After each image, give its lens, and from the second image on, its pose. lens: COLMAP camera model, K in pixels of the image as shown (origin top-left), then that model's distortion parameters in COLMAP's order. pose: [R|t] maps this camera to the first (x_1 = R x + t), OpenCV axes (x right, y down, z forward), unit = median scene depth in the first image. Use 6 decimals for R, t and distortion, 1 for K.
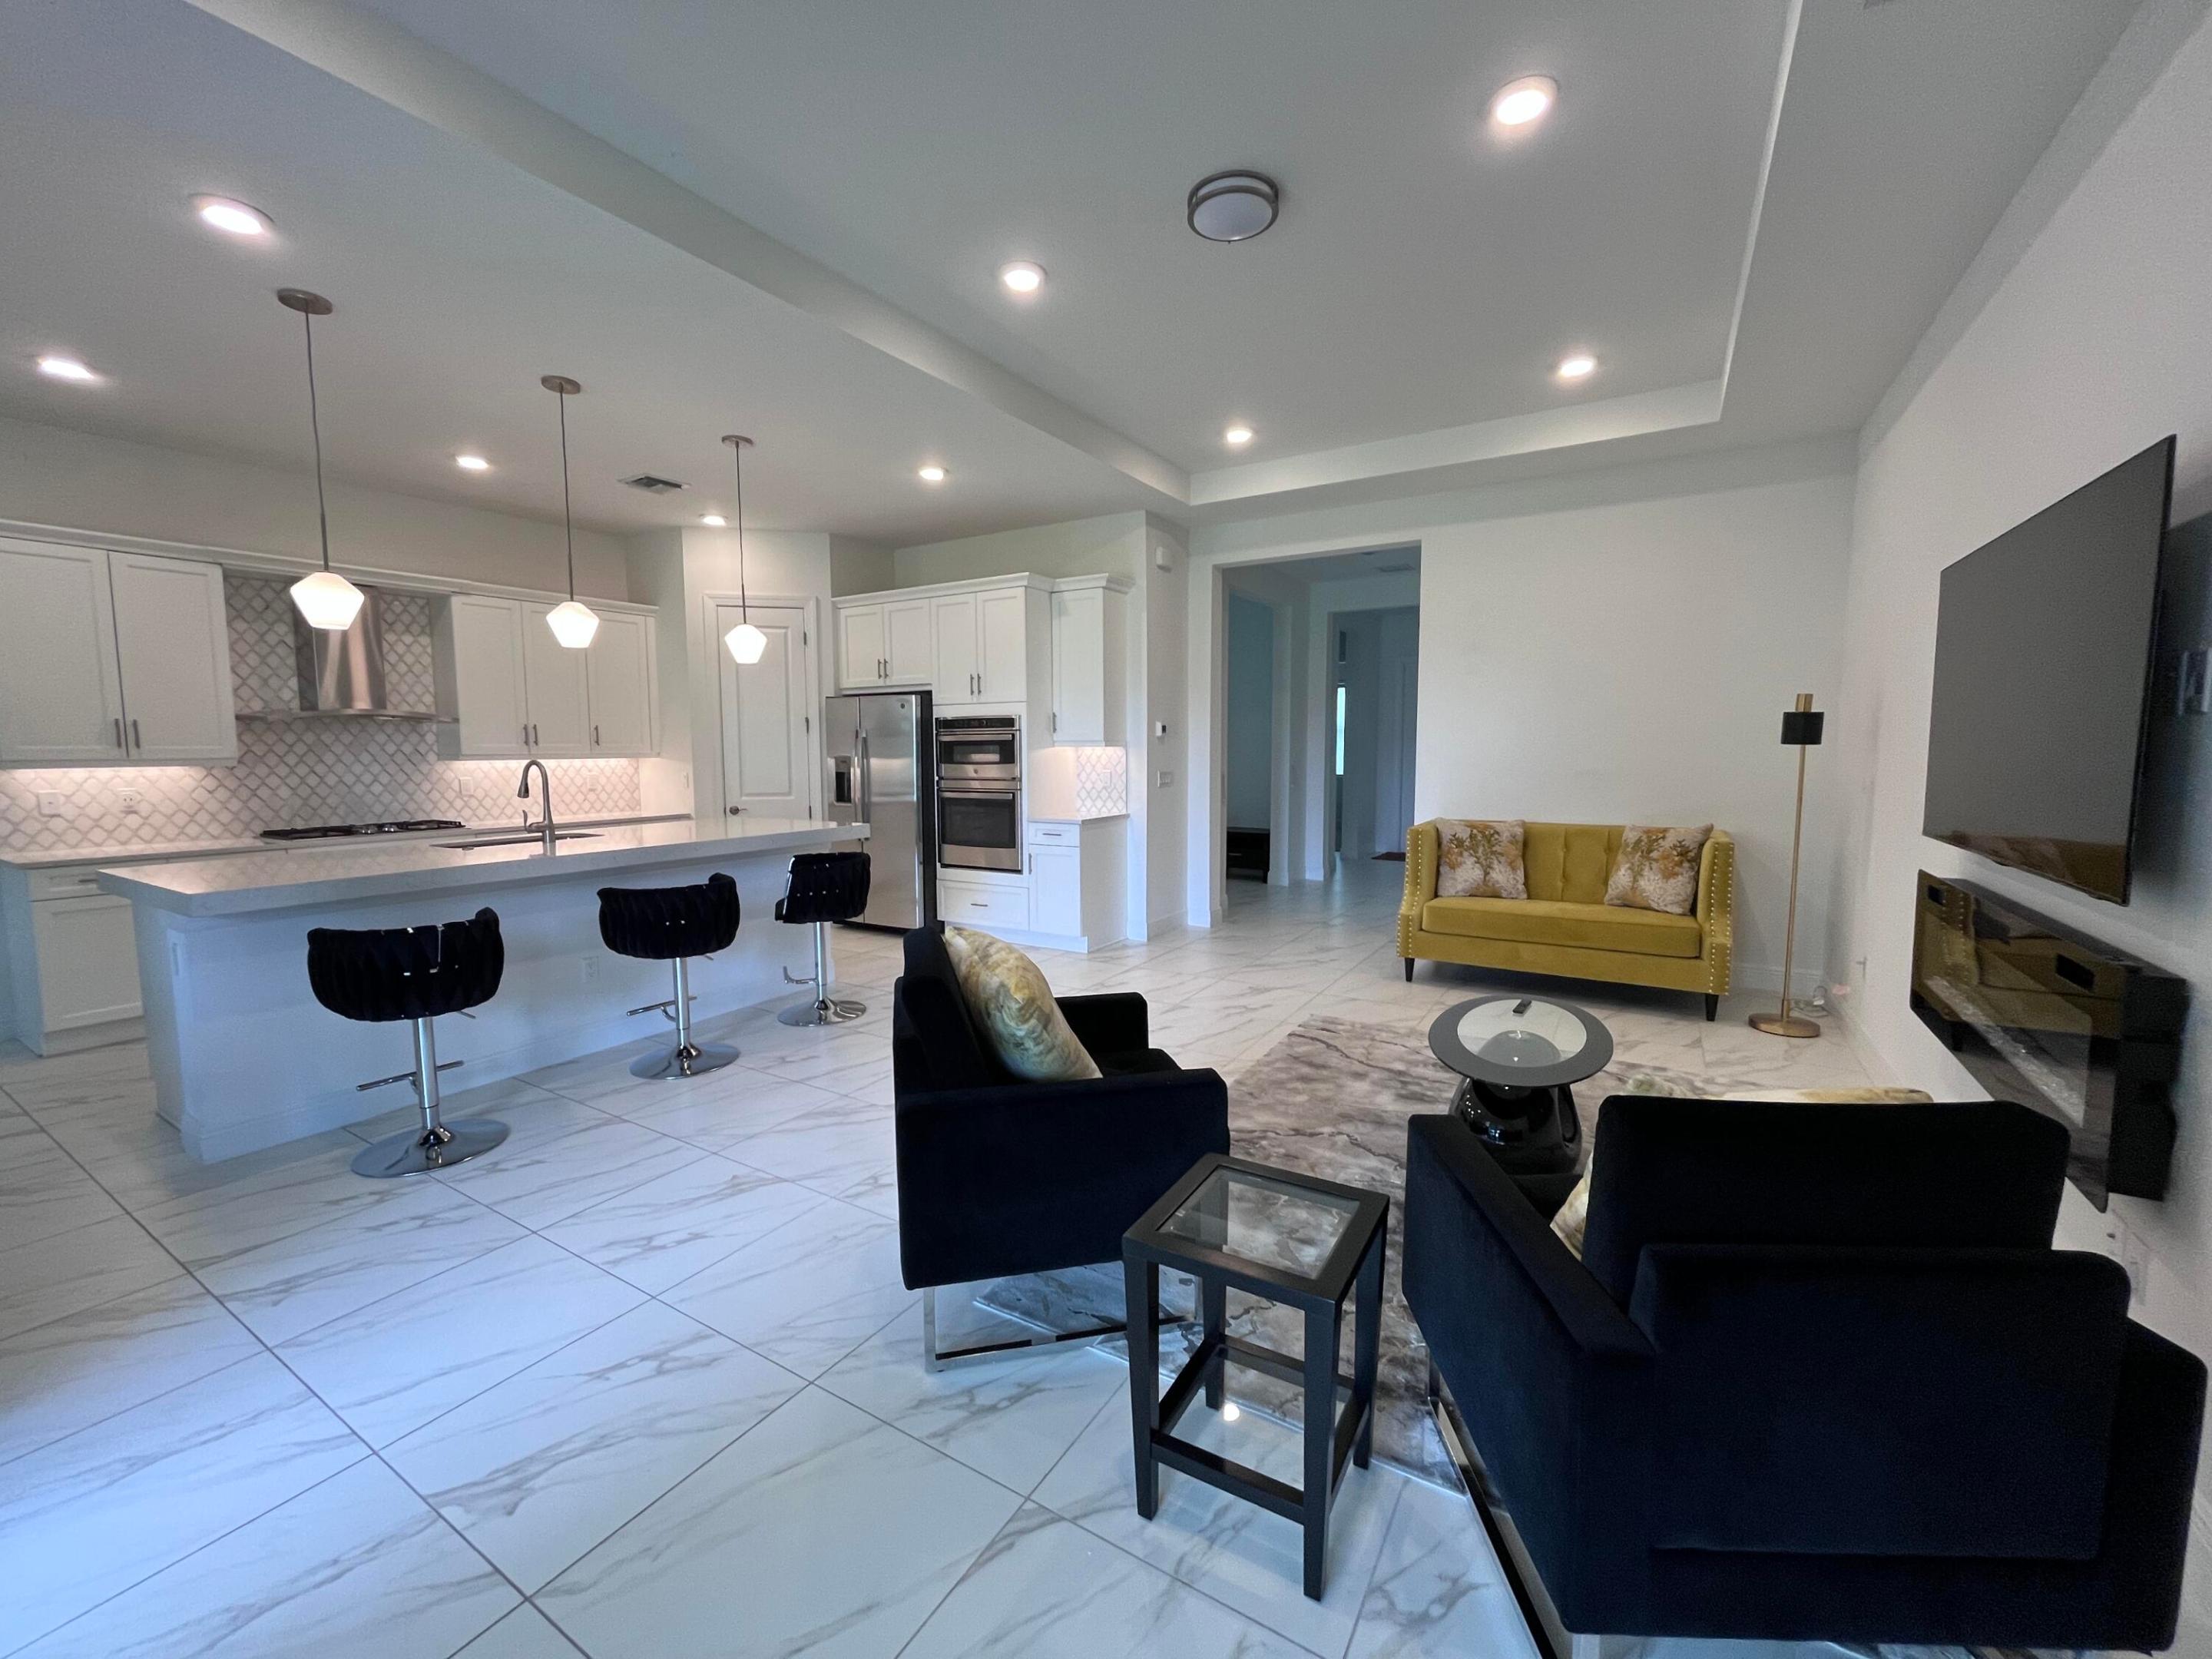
lens RADIAL K [[889.1, 0, 1099.4], [0, 889.1, 833.1], [0, 0, 1]] dist [-0.001458, -0.000526]
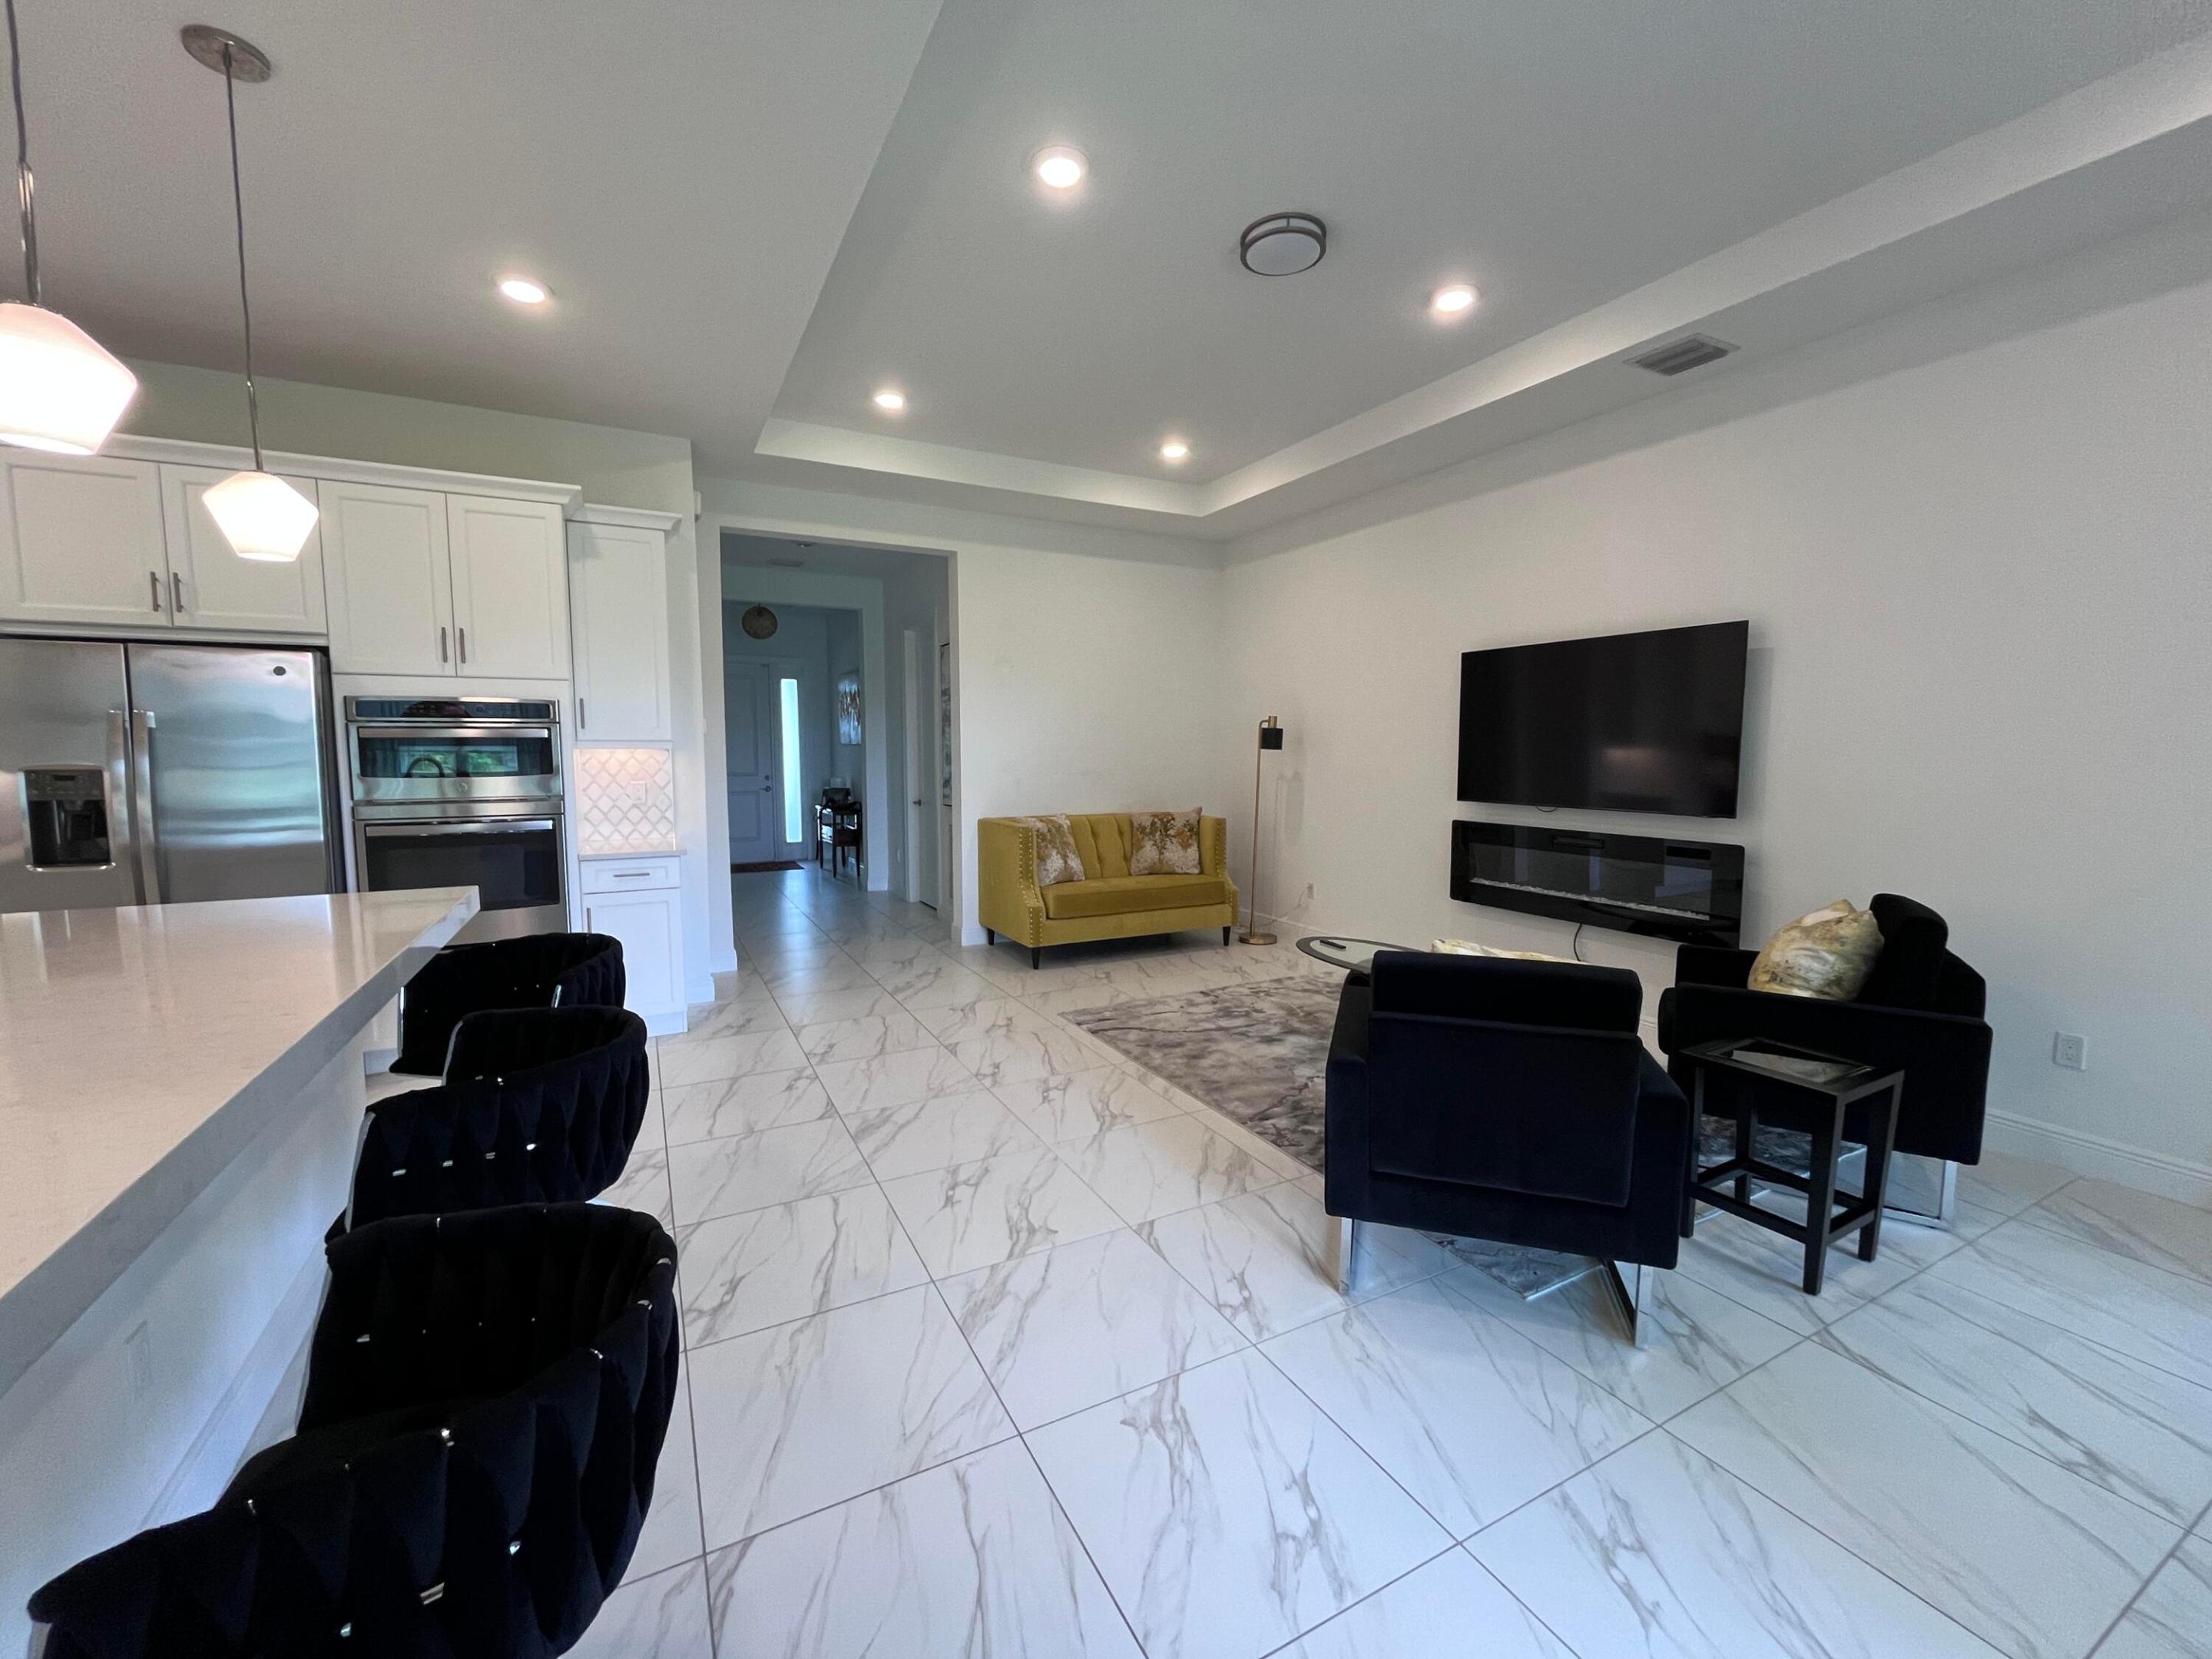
lens RADIAL K [[889.1, 0, 1099.4], [0, 889.1, 833.1], [0, 0, 1]] dist [-0.001458, -0.000526]
pose [[0.513569, -0.076251, 0.854654, -0.576453], [0.080210, 0.995948, 0.040658, -0.037903], [-0.854291, 0.047671, 0.517604, 0.412761]]
